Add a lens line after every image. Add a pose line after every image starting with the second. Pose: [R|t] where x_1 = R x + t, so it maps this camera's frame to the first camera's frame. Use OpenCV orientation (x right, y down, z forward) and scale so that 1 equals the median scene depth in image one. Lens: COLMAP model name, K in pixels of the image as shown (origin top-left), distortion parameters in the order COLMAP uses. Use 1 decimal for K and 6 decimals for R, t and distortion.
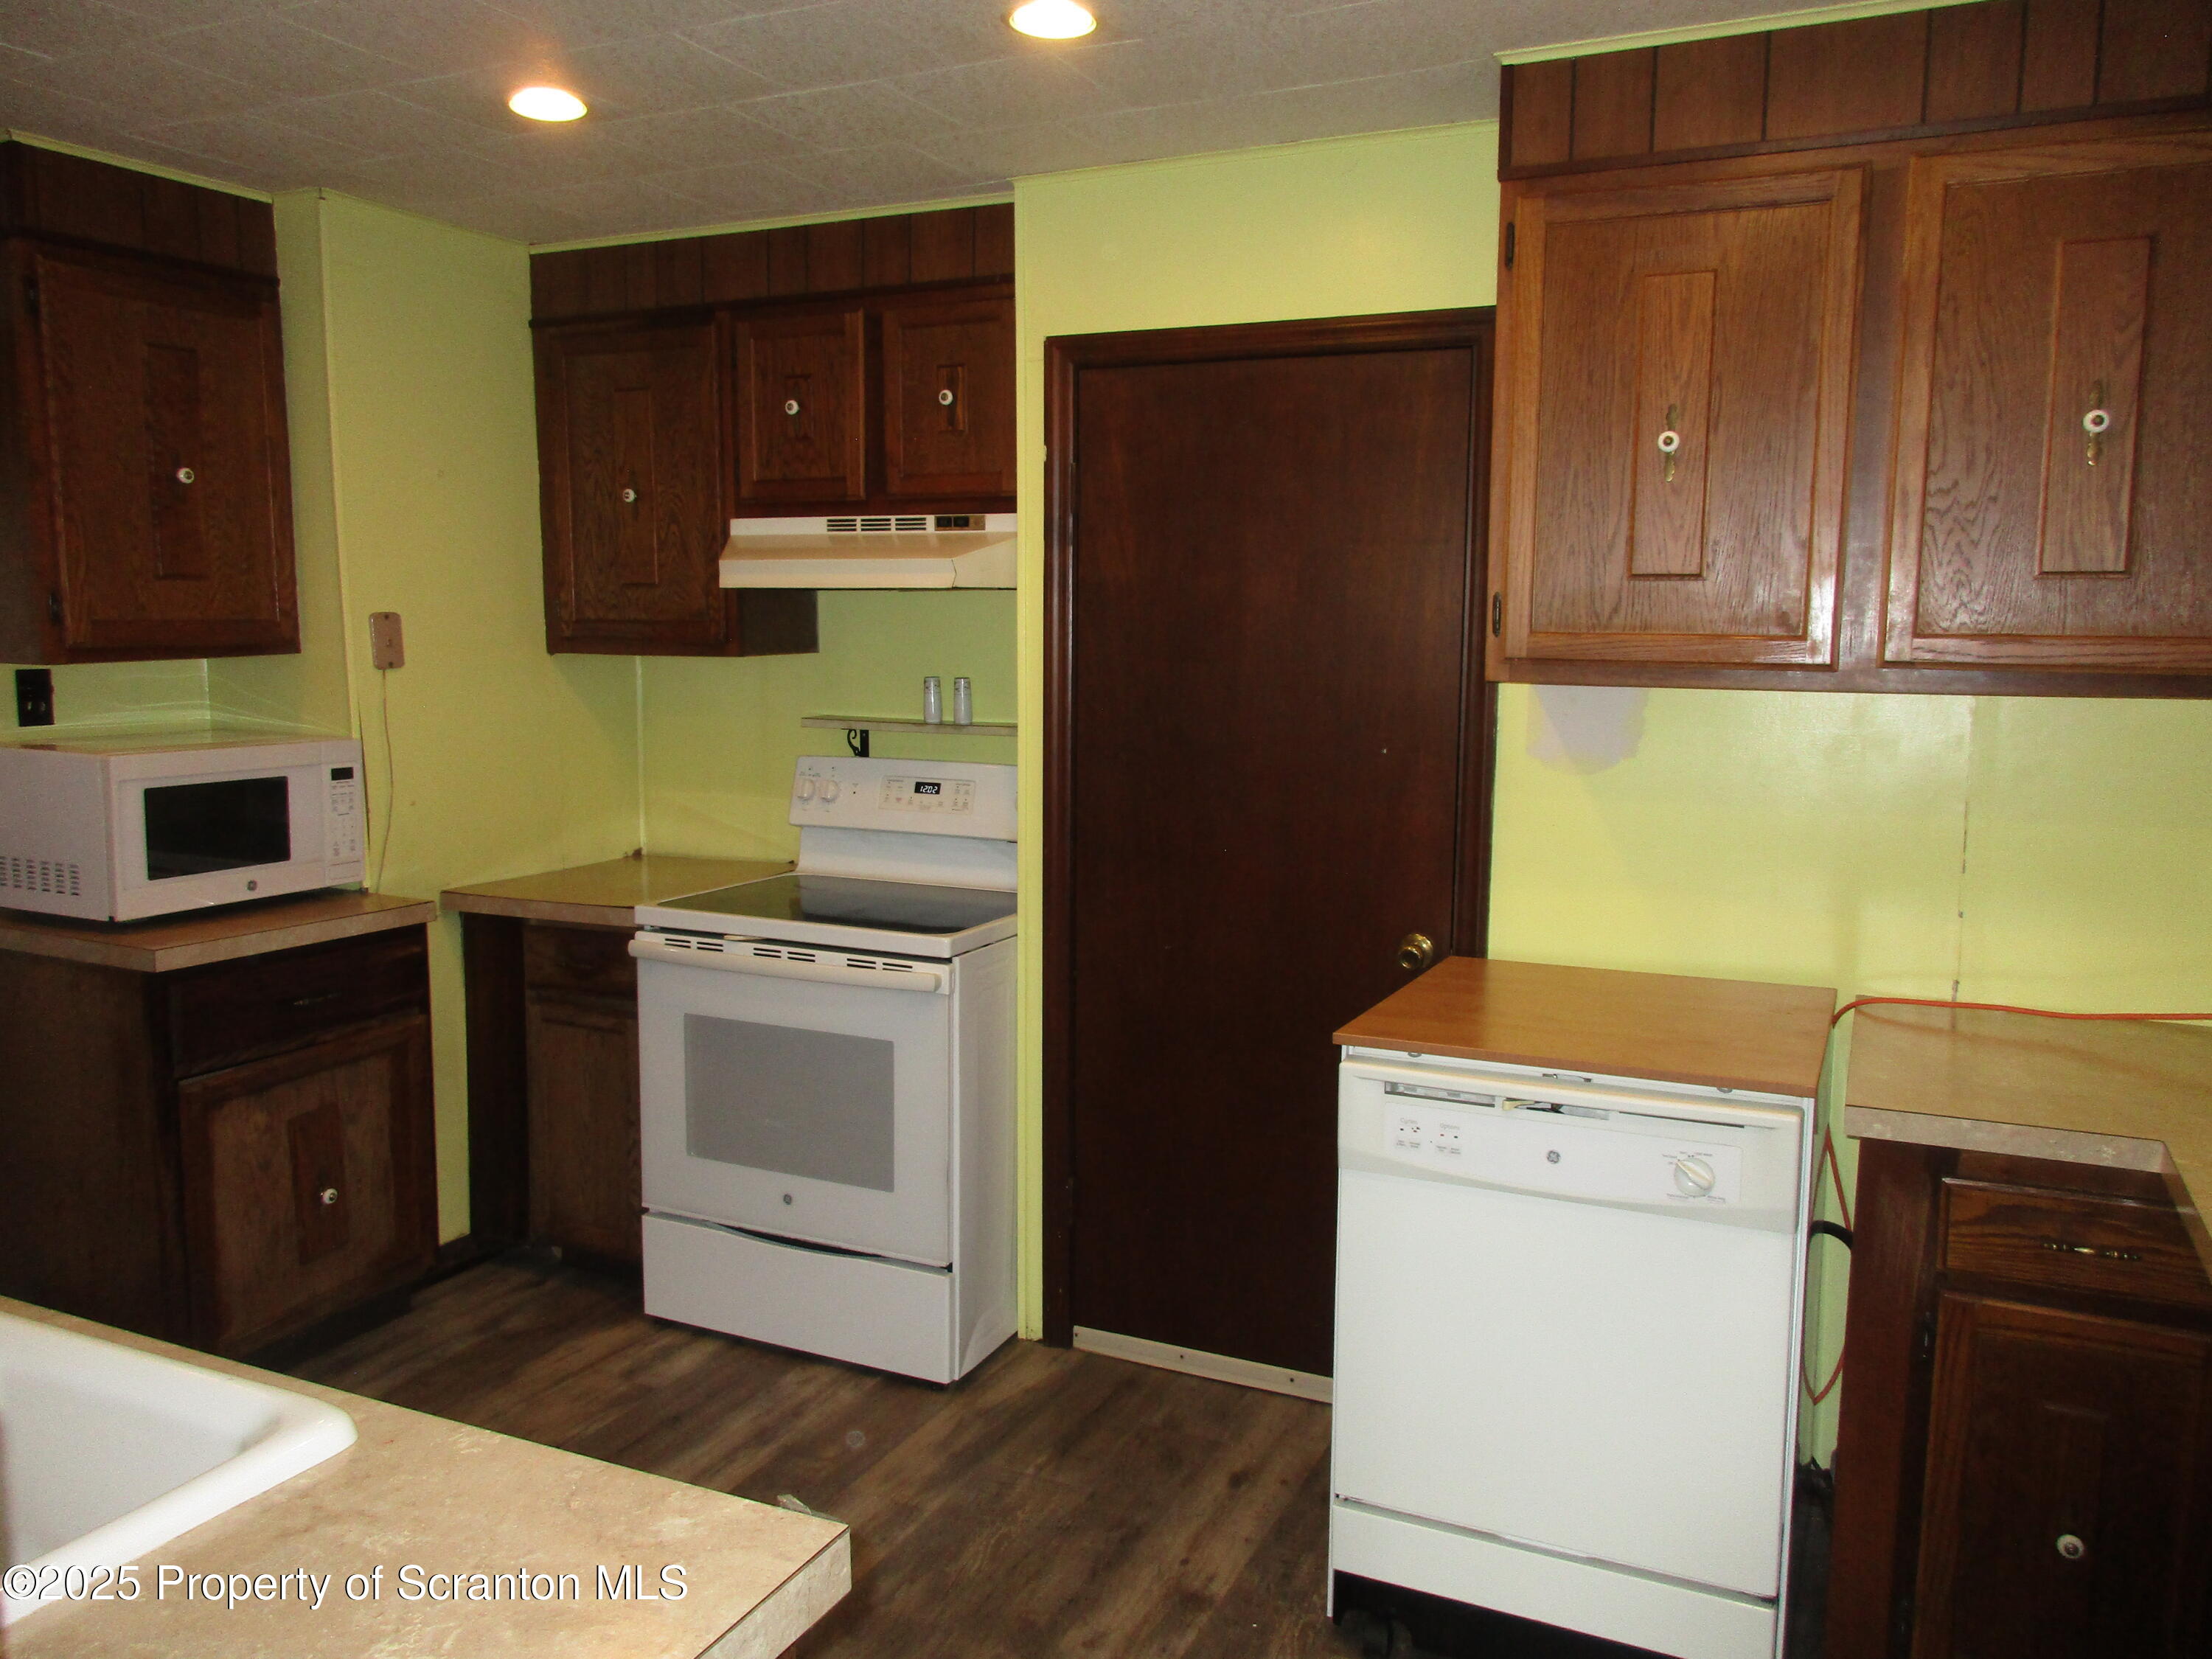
lens RADIAL K [[1667.8, 0, 1105.8], [0, 1667.8, 829.4], [0, 0, 1]] dist [-0.015240, 0.003082]
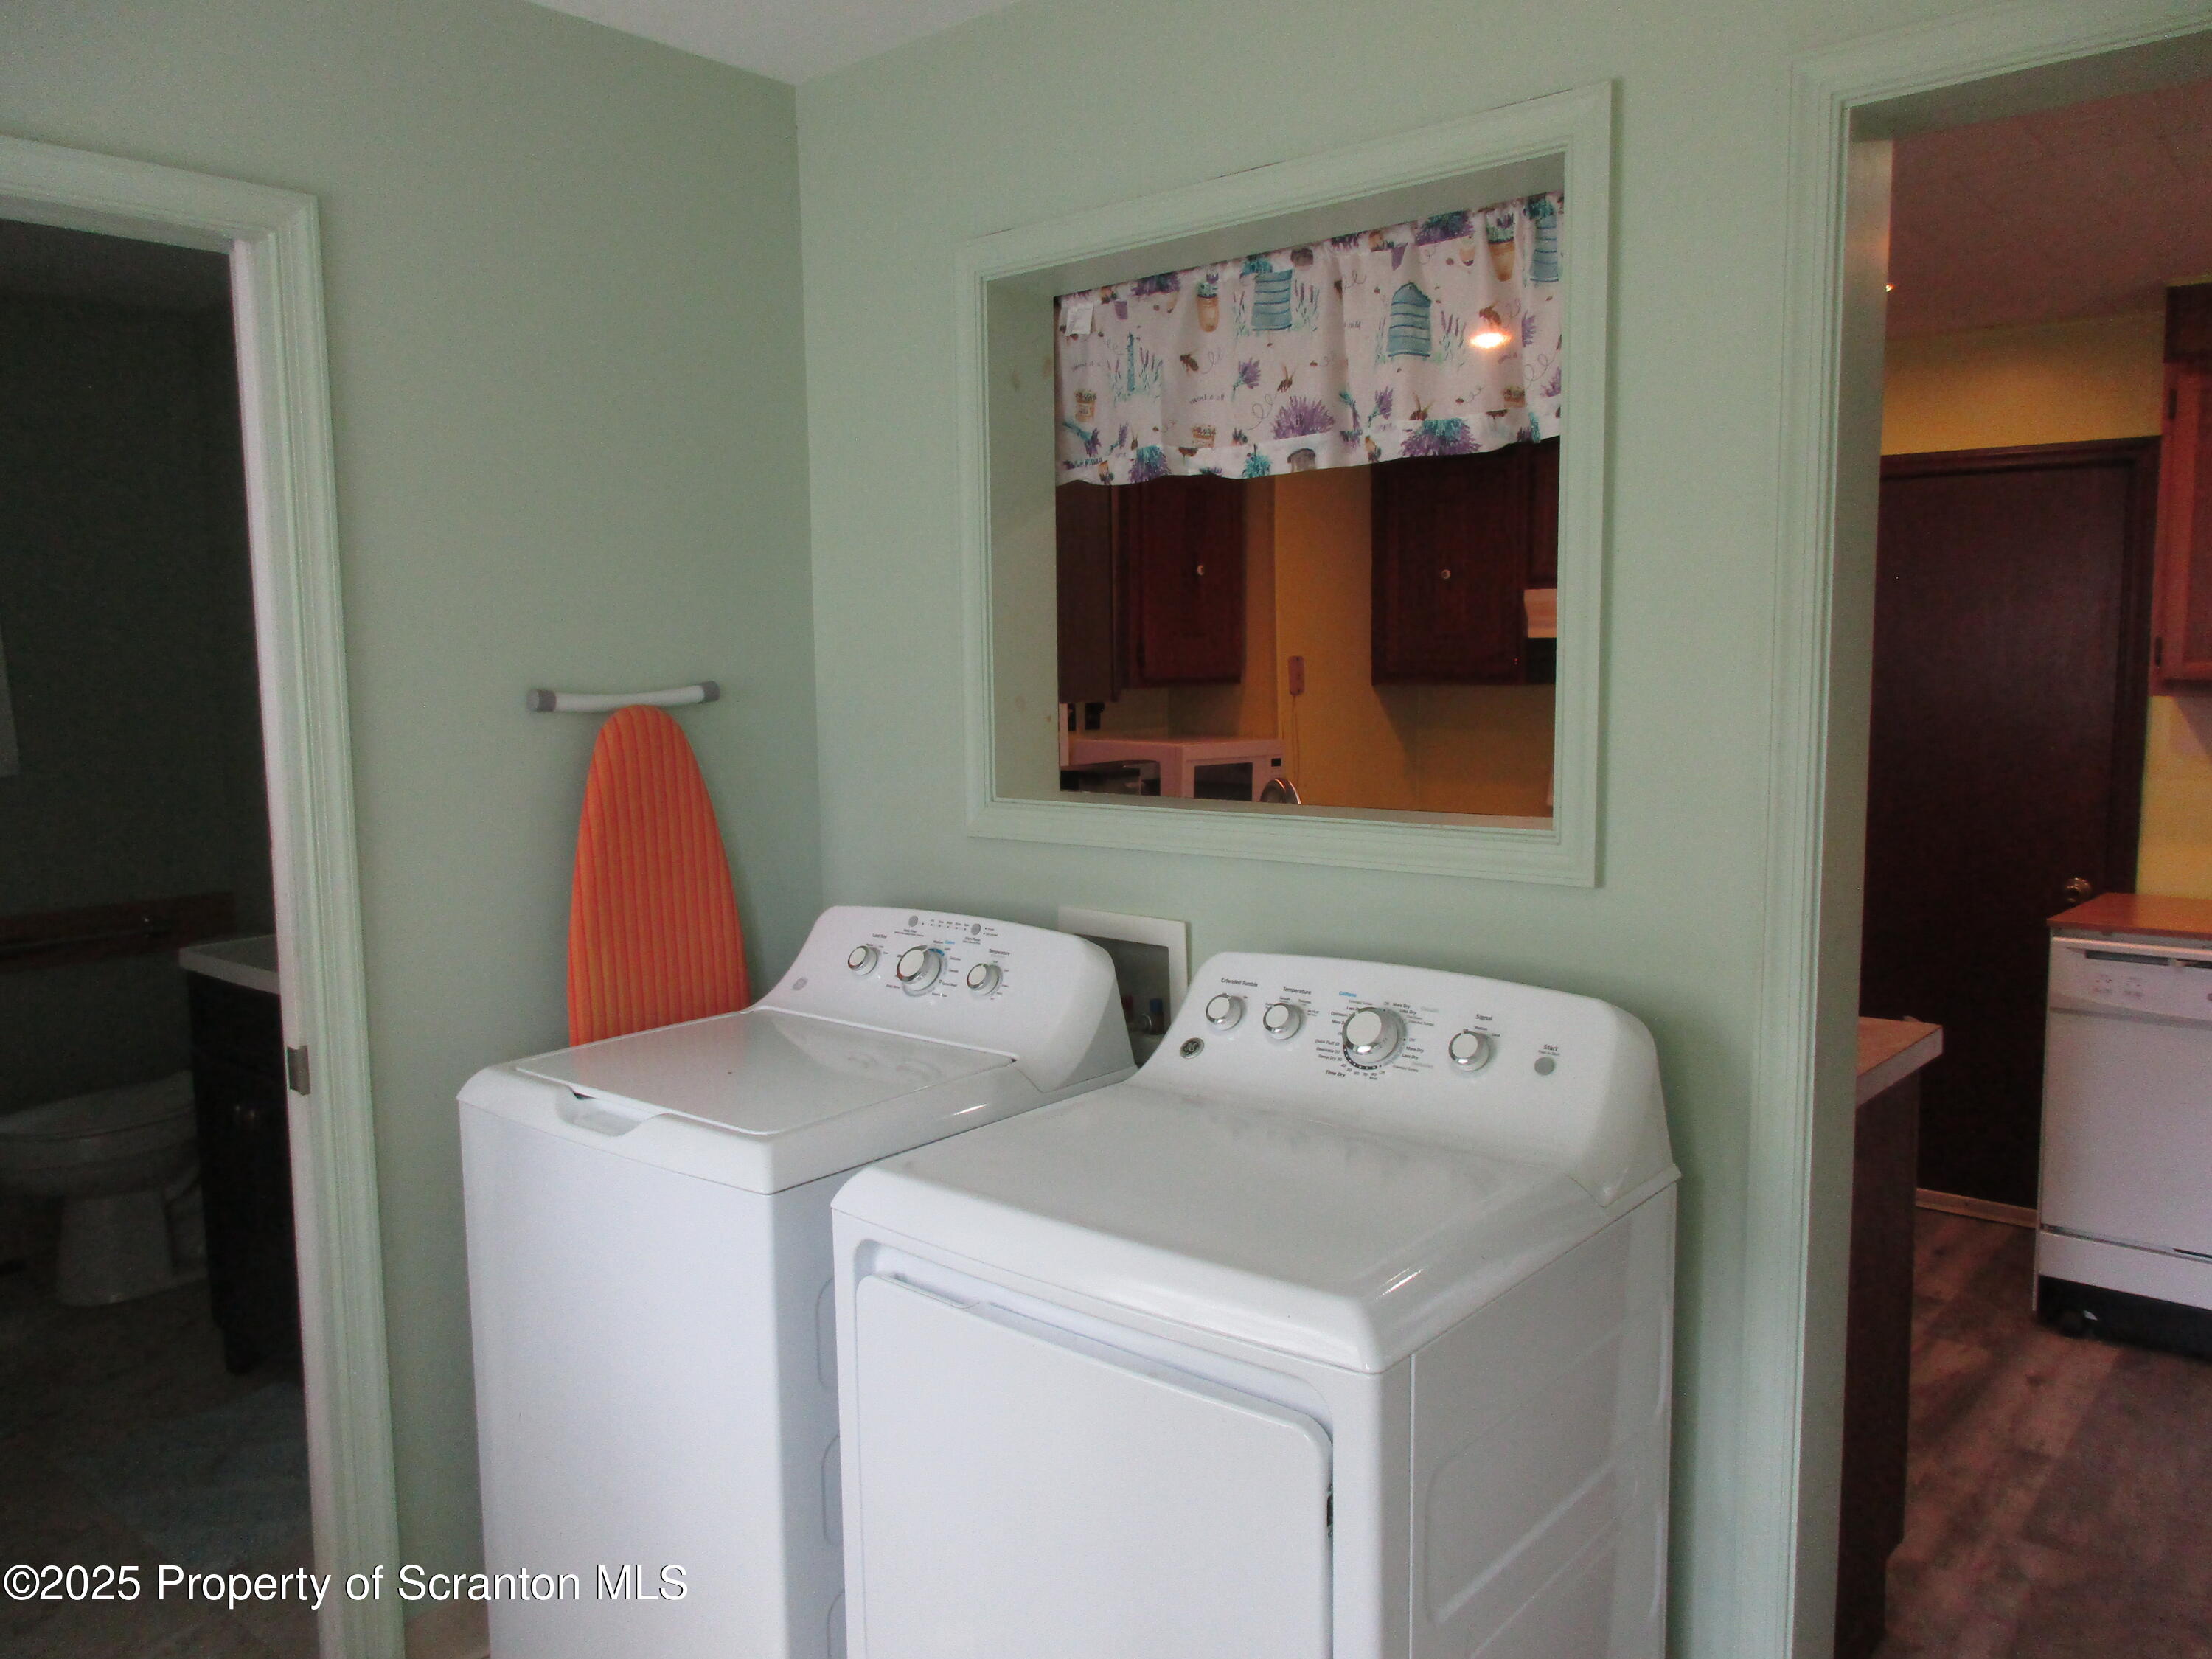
lens RADIAL K [[1667.8, 0, 1105.5], [0, 1667.8, 830.8], [0, 0, 1]] dist [-0.015240, 0.003082]
pose [[0.965566, 0.018264, -0.259517, -0.252951], [-0.025187, 0.999409, -0.023379, 0.079019], [0.258937, 0.029111, 0.965456, -0.588315]]
